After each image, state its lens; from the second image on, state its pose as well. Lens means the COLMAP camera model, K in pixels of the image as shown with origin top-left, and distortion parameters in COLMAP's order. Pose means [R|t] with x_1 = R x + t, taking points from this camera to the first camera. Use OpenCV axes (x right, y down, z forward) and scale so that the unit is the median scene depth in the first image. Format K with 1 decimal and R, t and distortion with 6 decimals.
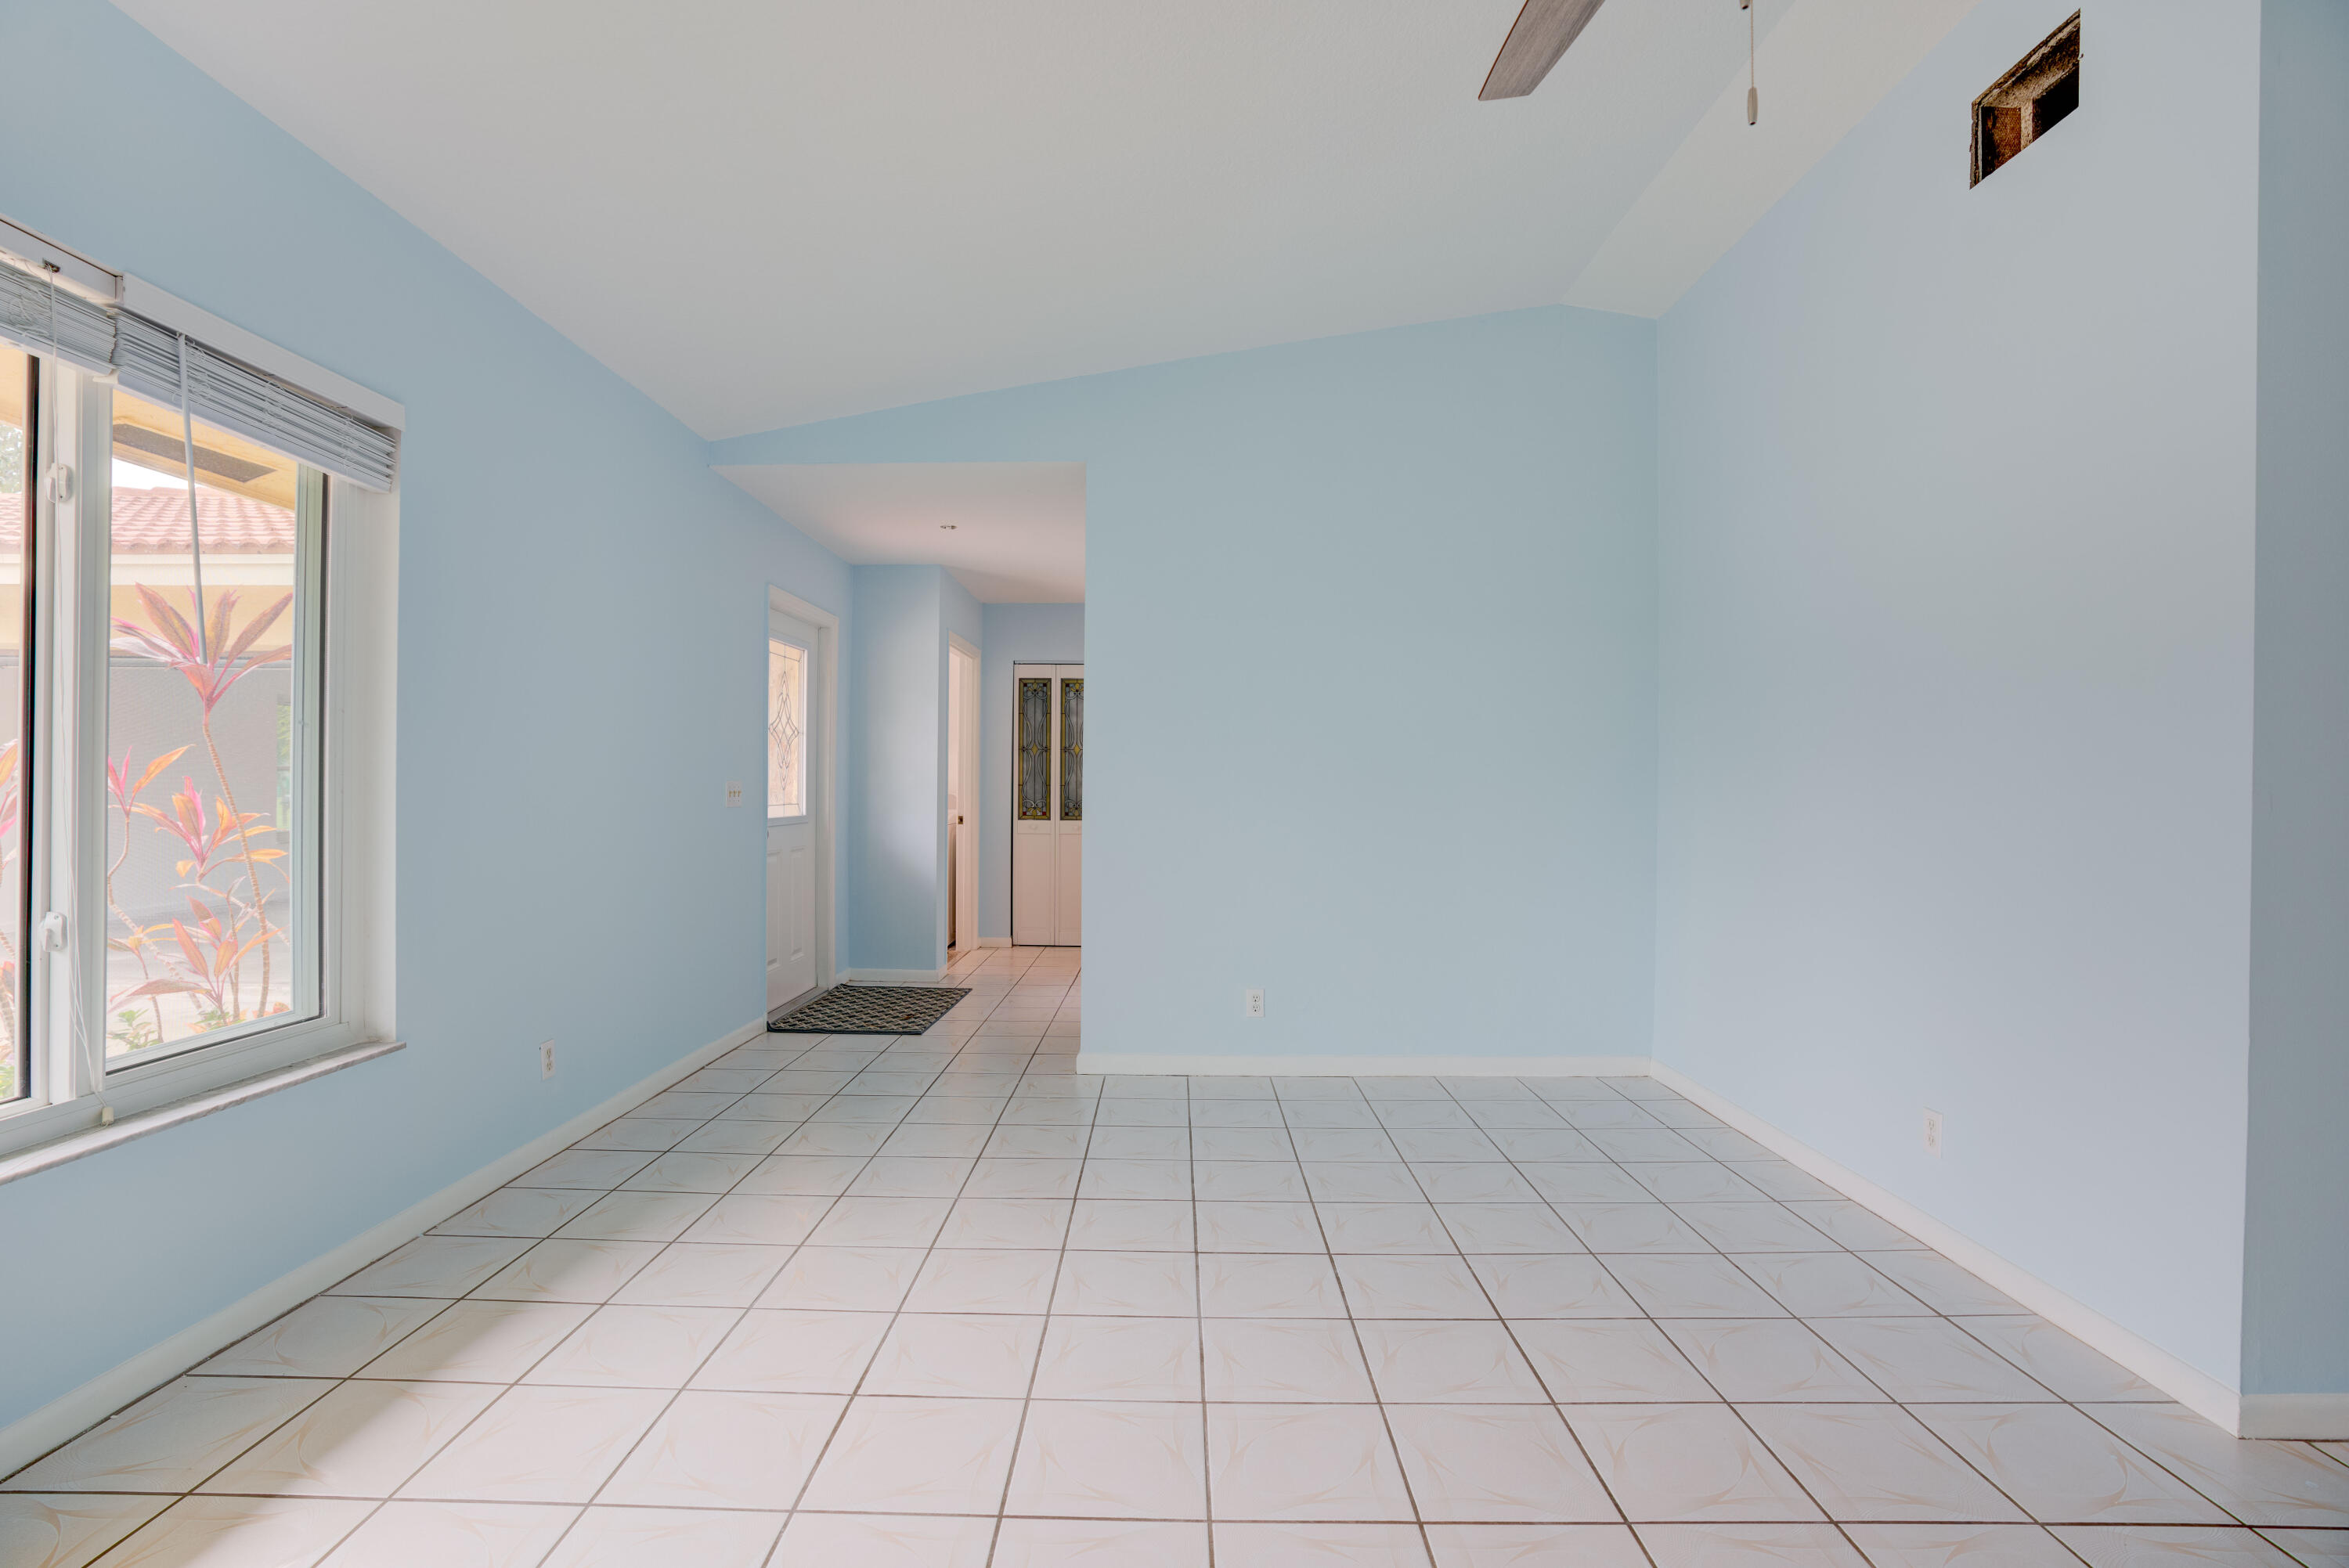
lens RADIAL K [[1078.6, 0, 1134.7], [0, 1078.6, 797.5], [0, 0, 1]] dist [-0.073013, 0.022512]
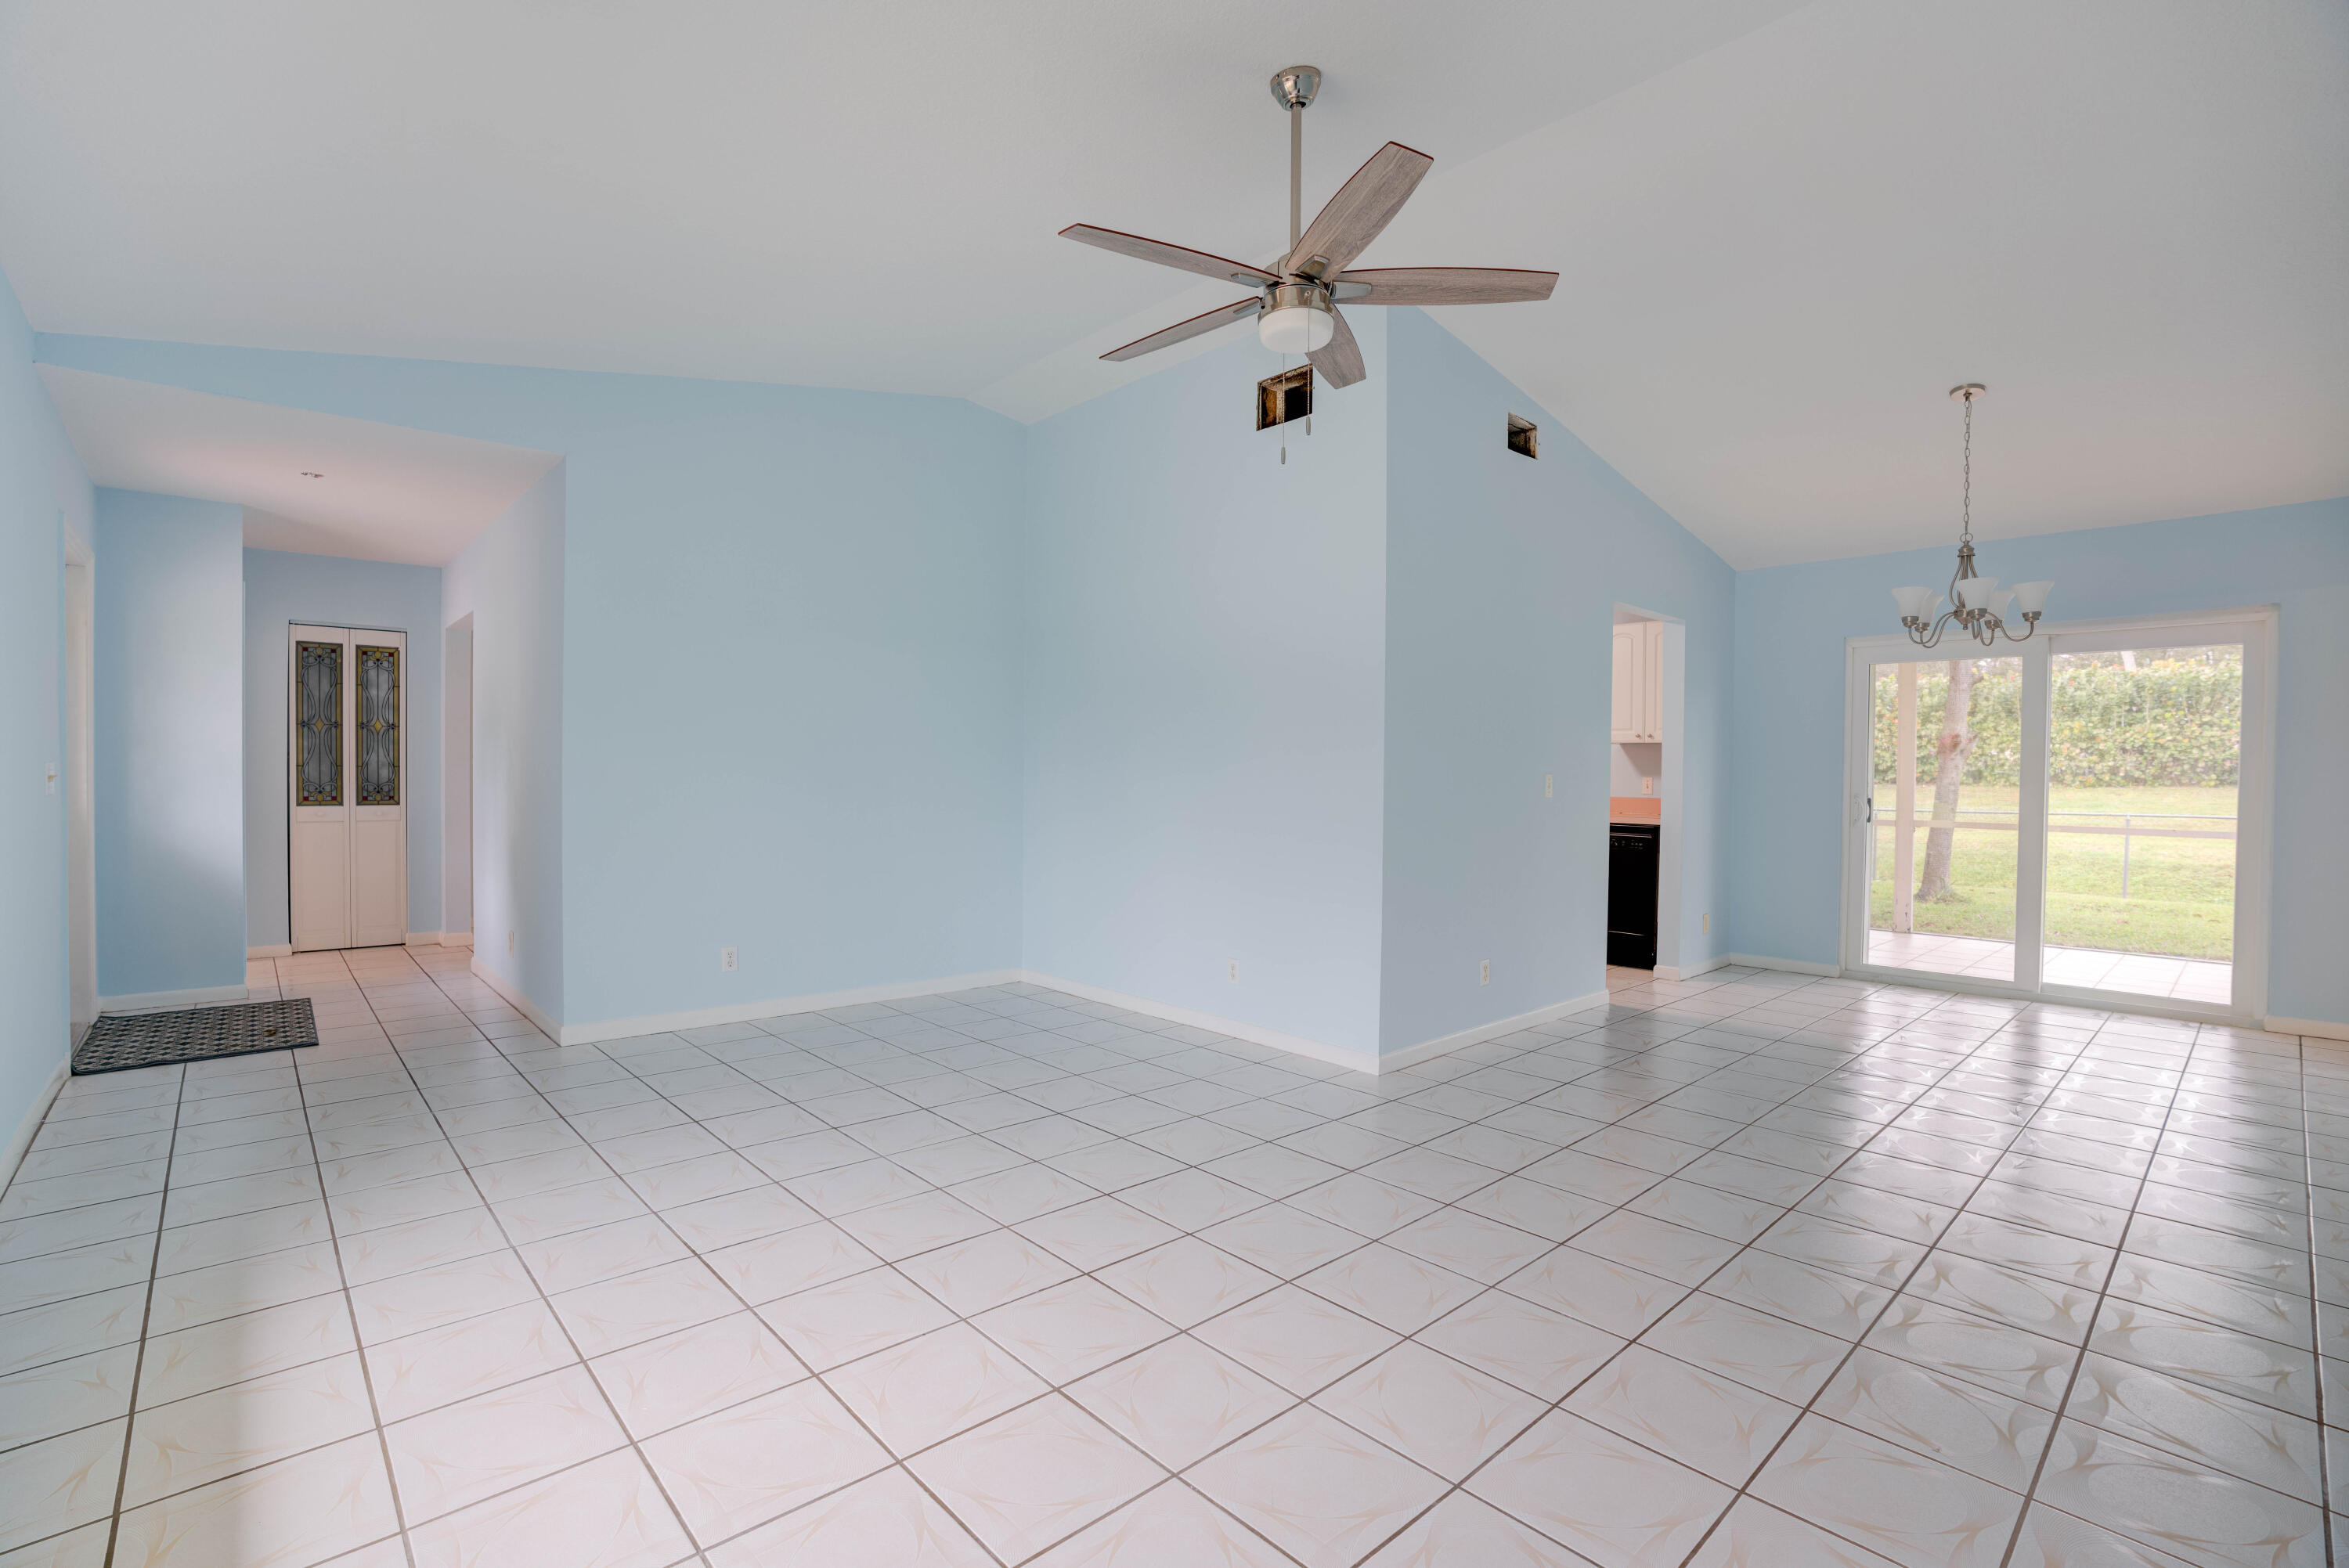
lens RADIAL K [[1058.1, 0, 1166.0], [0, 1058.1, 791.2], [0, 0, 1]] dist [-0.082922, 0.032278]
pose [[0.728740, -0.011247, 0.684698, -0.156848], [0.001969, 0.999895, 0.014329, -0.001318], [-0.684788, -0.009094, 0.728686, -0.063414]]
